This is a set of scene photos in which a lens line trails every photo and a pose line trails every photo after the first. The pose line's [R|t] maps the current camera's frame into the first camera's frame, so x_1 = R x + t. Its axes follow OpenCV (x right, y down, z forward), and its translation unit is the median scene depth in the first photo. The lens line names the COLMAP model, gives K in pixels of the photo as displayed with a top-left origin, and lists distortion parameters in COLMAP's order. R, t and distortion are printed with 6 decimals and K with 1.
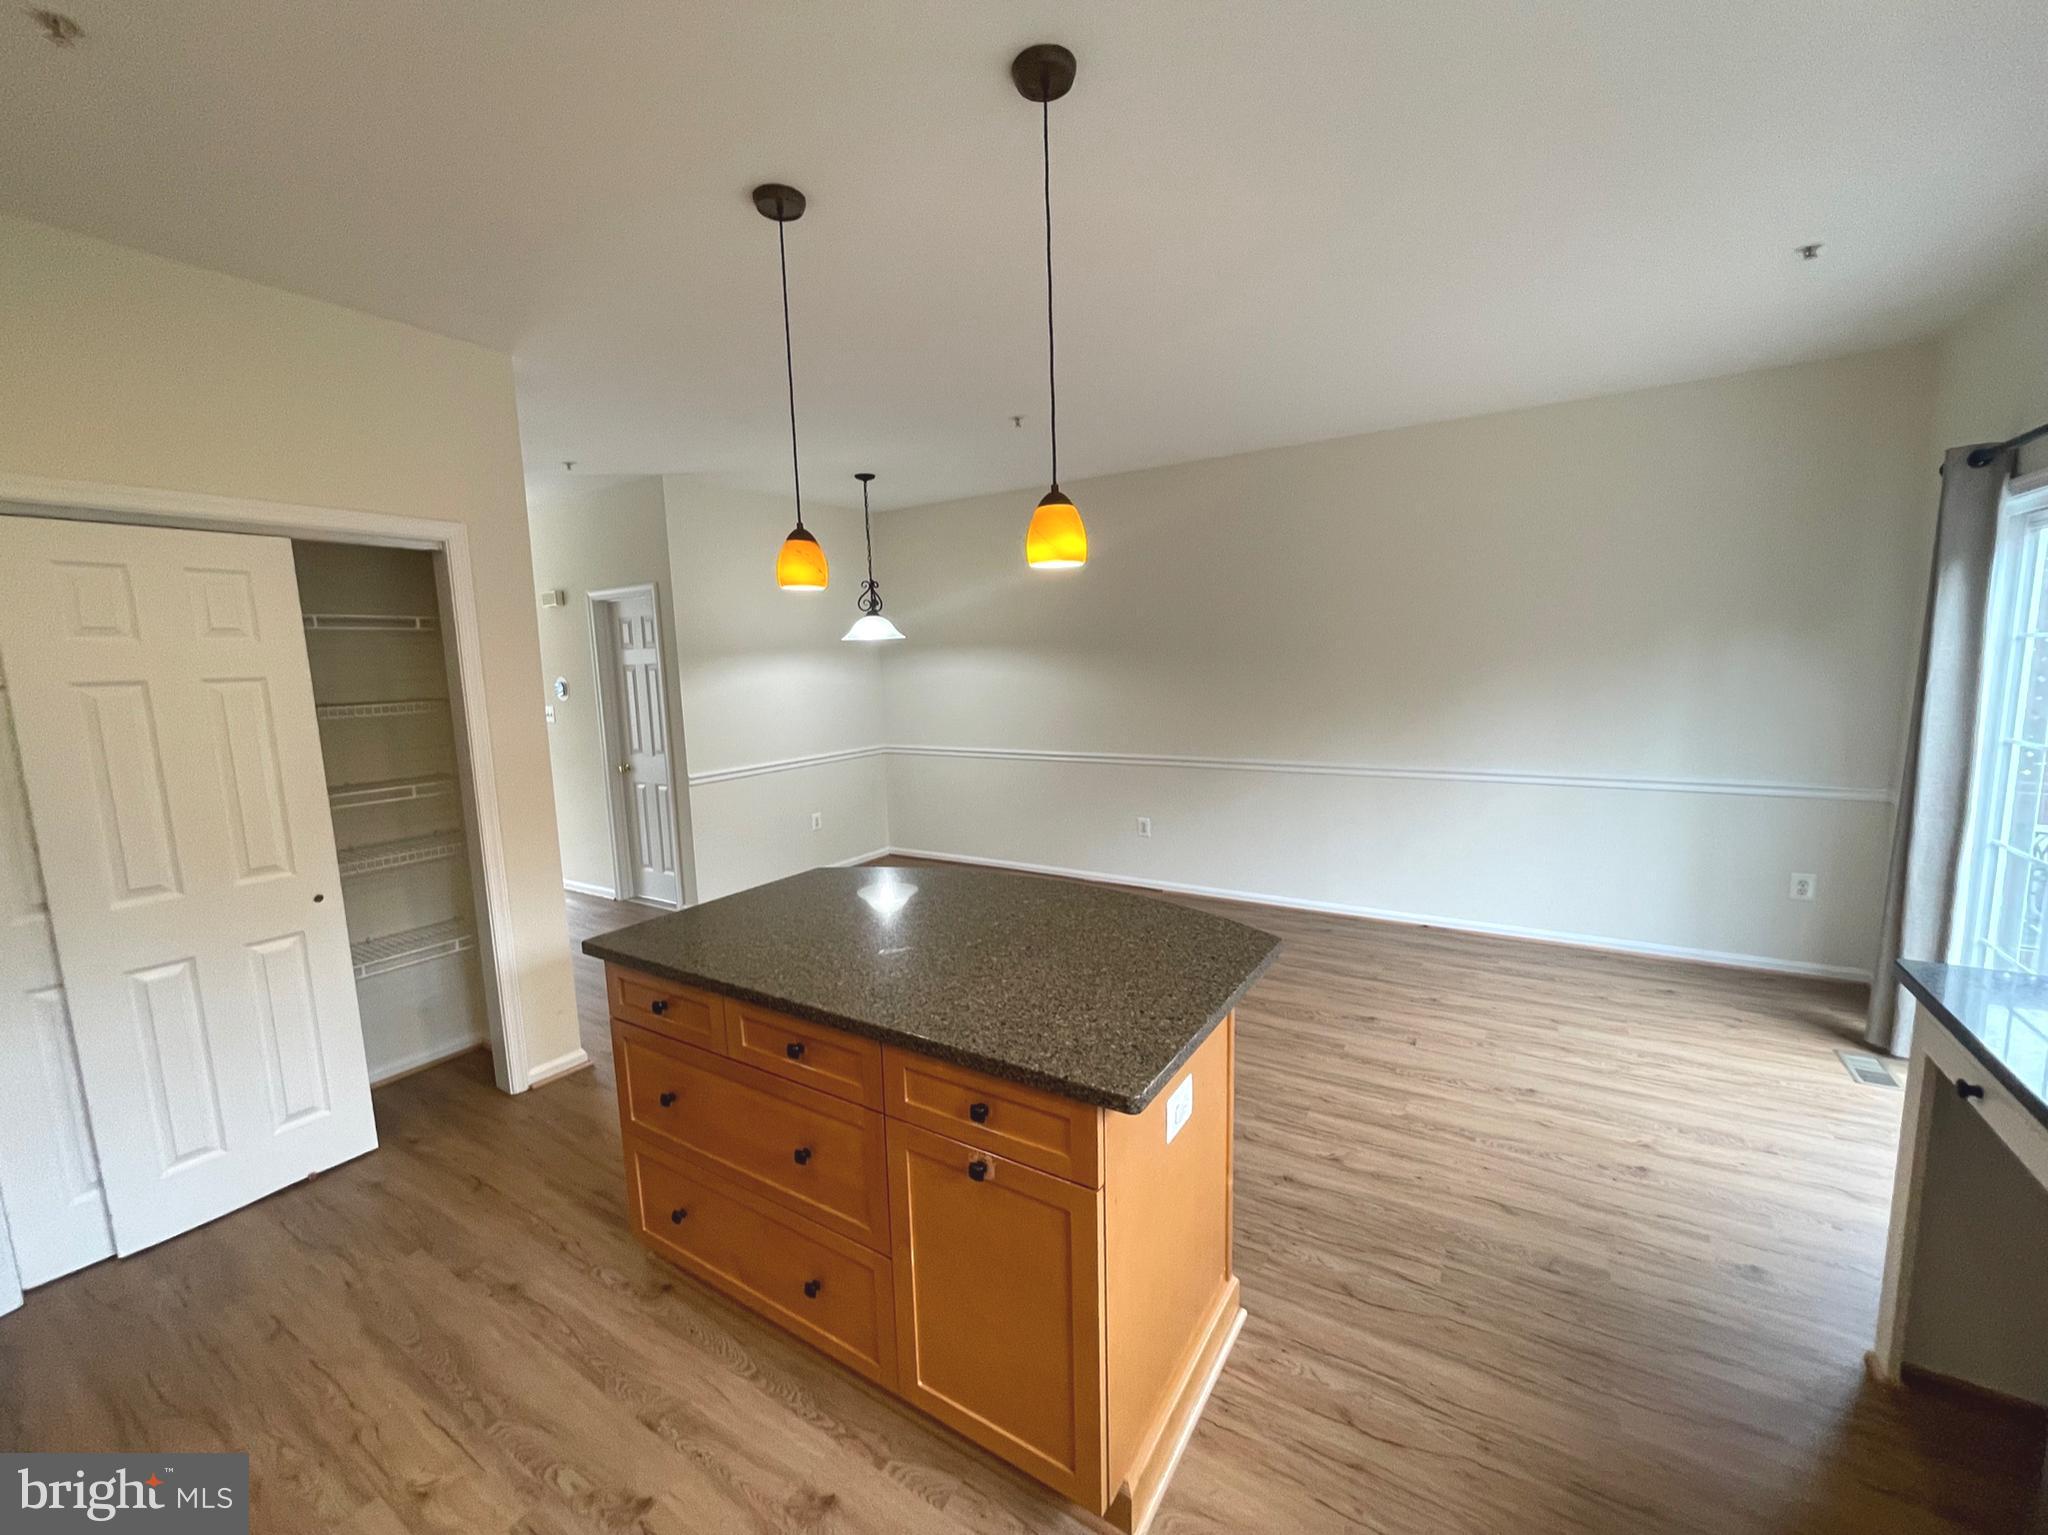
lens RADIAL K [[828.9, 0, 1024.0], [0, 828.9, 767.5], [0, 0, 1]] dist [-0.001342, 0.007576]
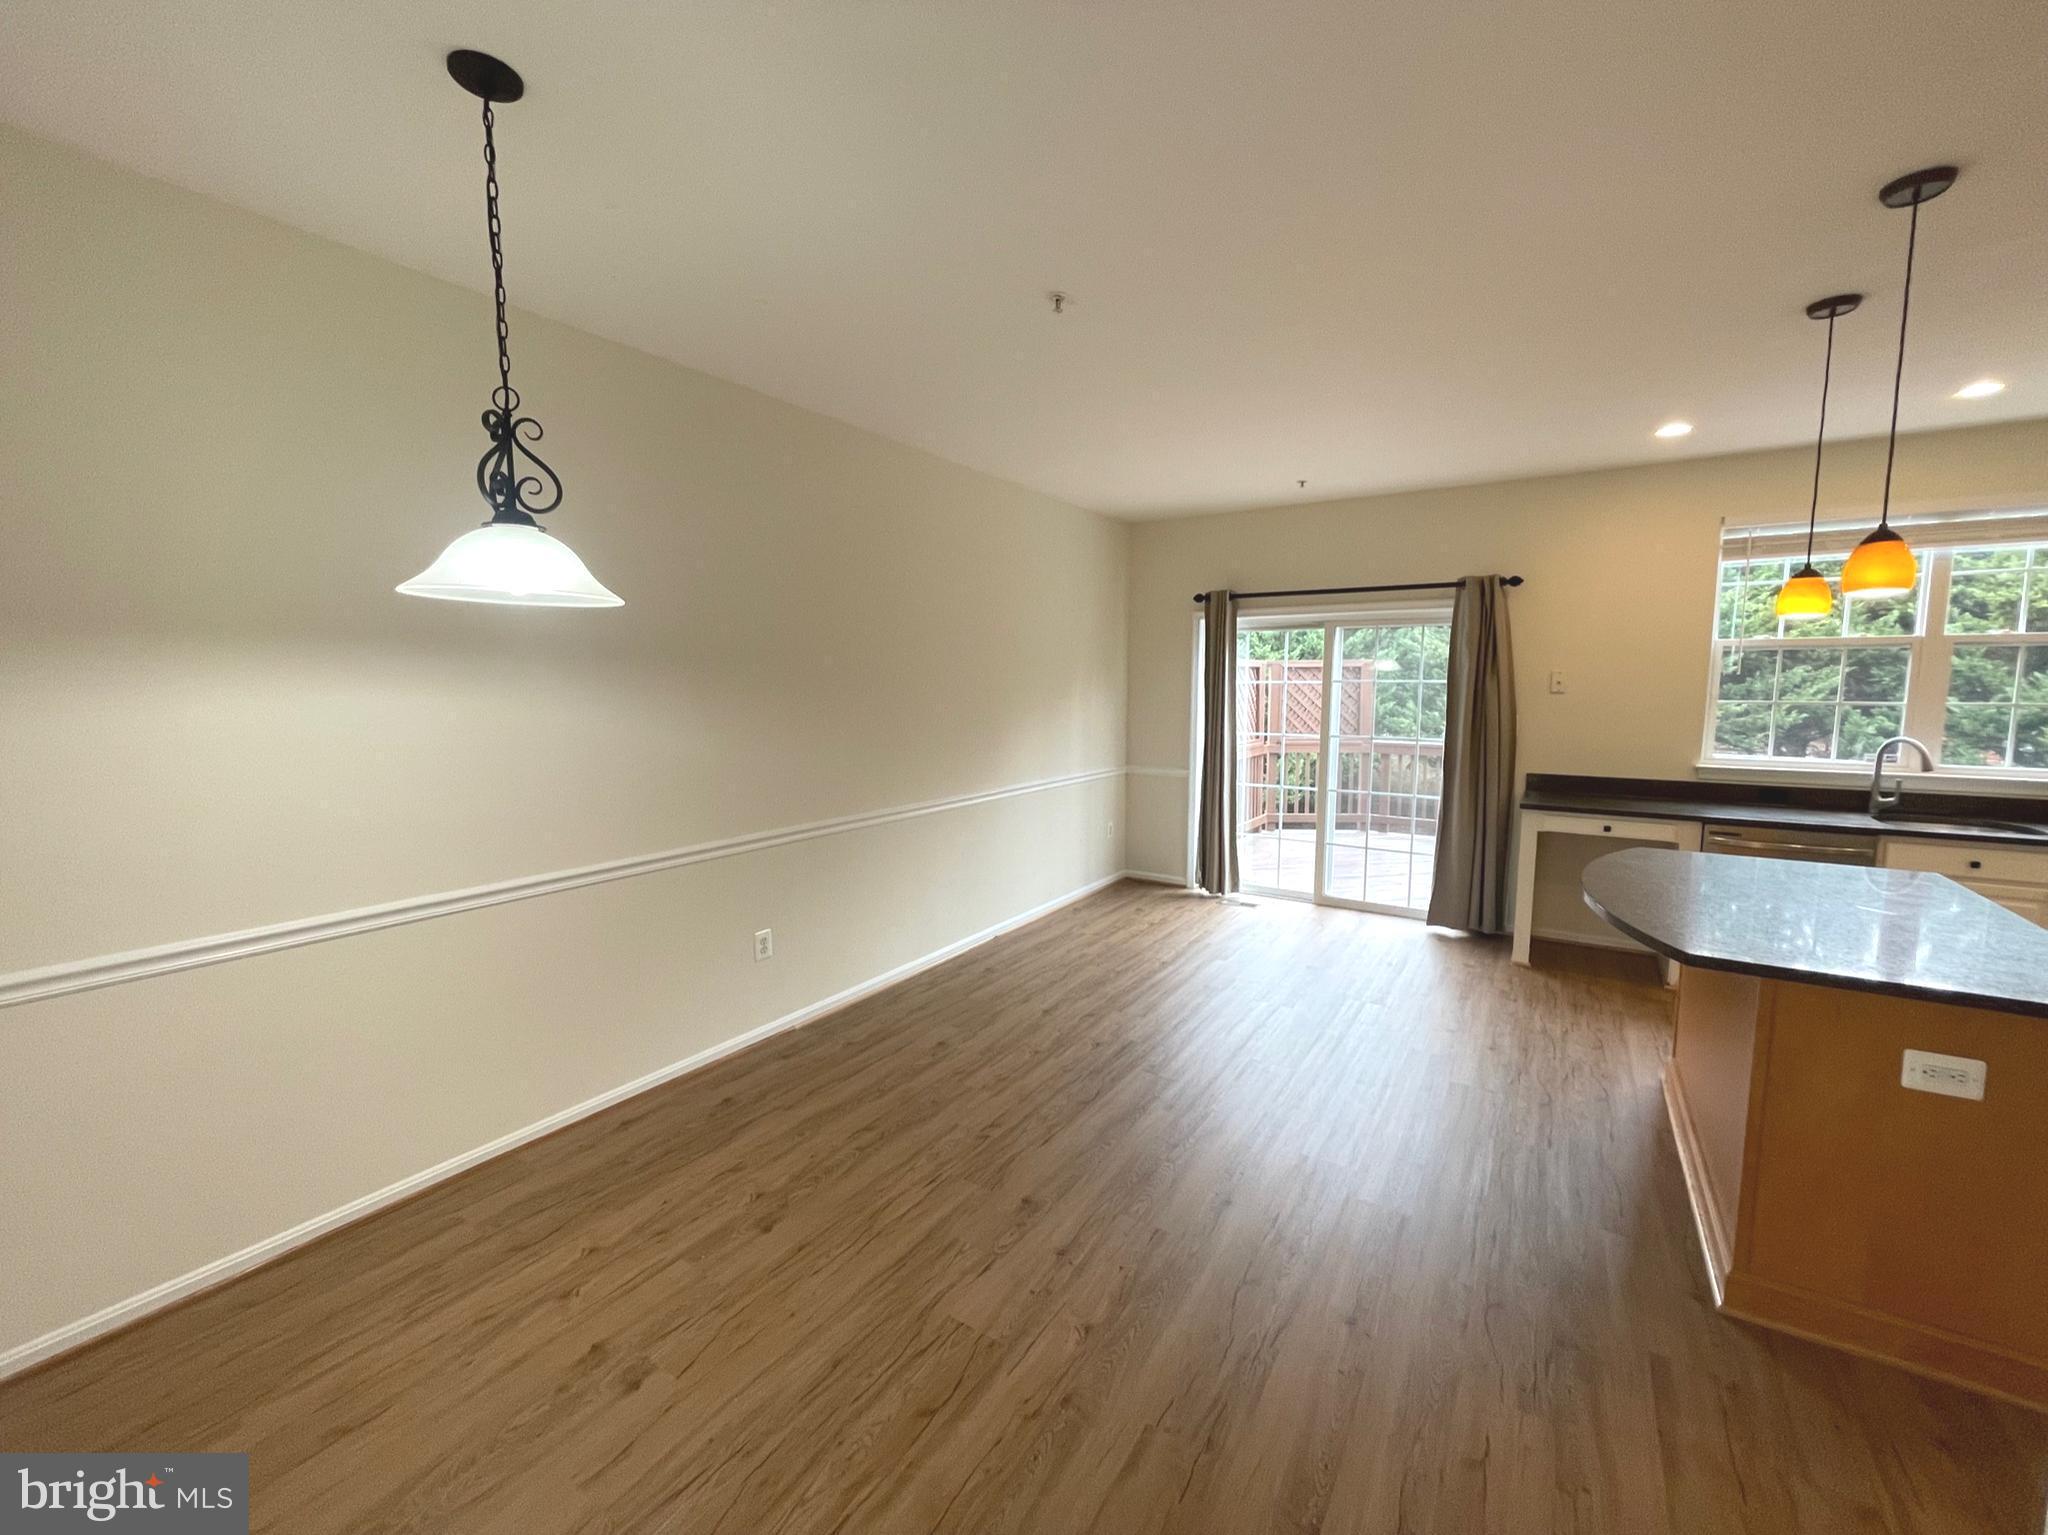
lens RADIAL K [[824.1, 0, 1009.7], [0, 824.1, 774.5], [0, 0, 1]] dist [-0.000395, -0.000018]
pose [[0.022125, -0.083028, 0.996302, -0.955241], [0.132091, 0.988052, 0.079407, -0.169414], [-0.990991, 0.129845, 0.032828, 1.535271]]
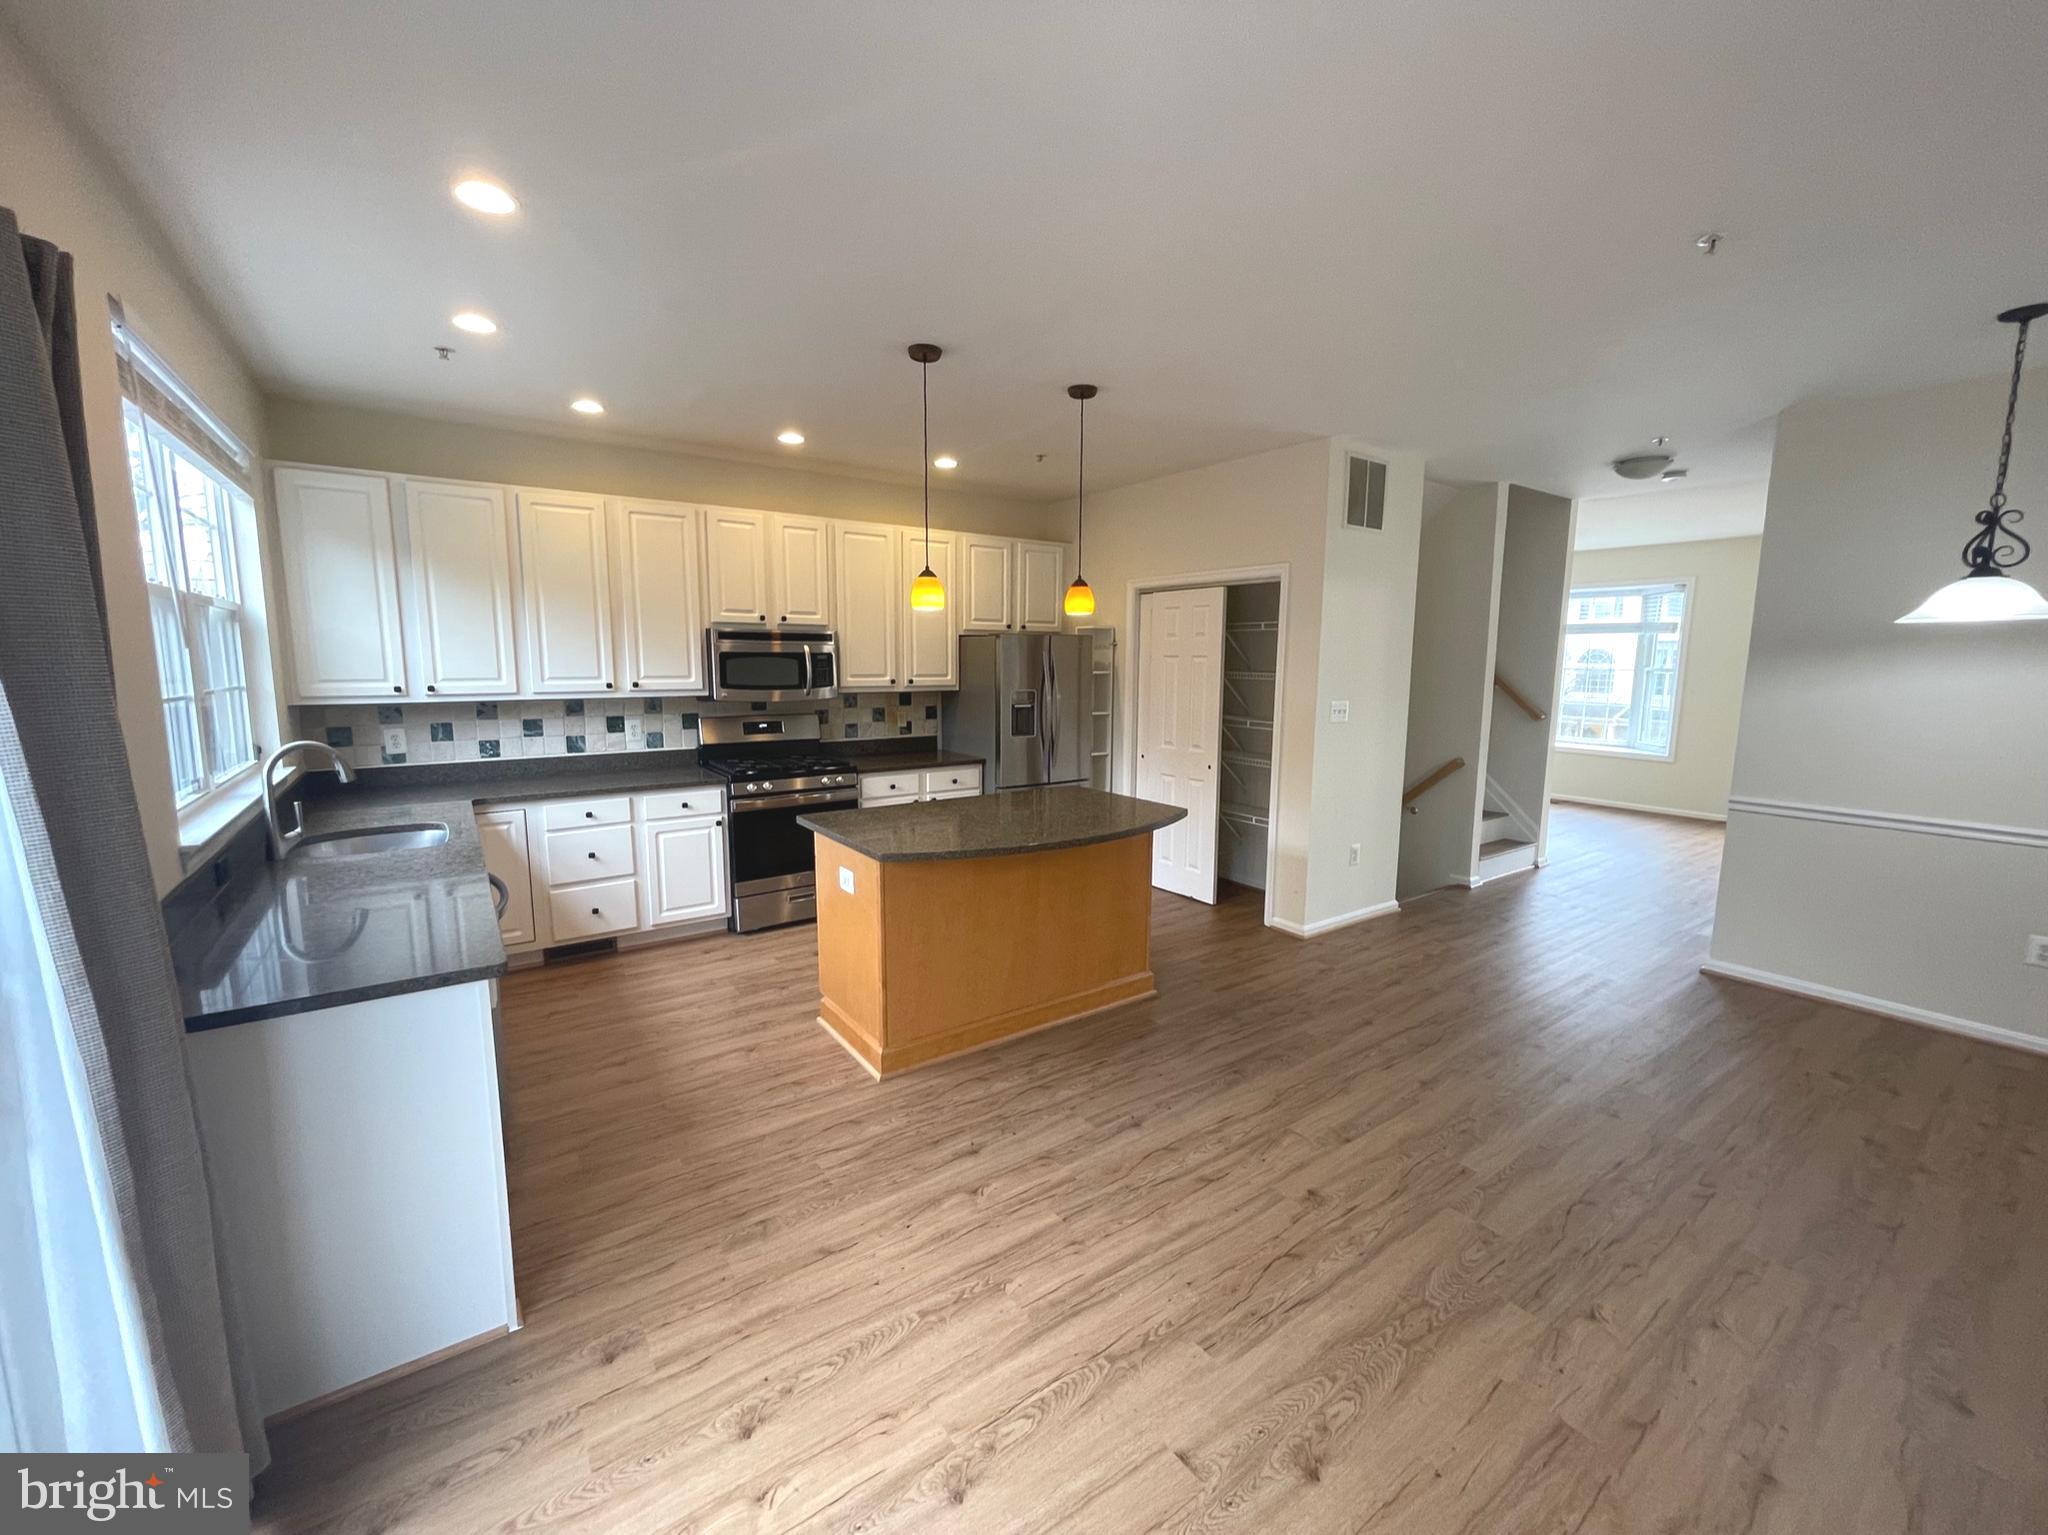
lens RADIAL K [[828.9, 0, 1024.0], [0, 828.9, 767.5], [0, 0, 1]] dist [-0.001342, 0.007576]
pose [[-0.376967, 0.153419, -0.913432, 1.072125], [-0.116350, 0.970531, 0.211026, -0.197103], [0.918890, 0.185828, -0.348008, 1.203485]]
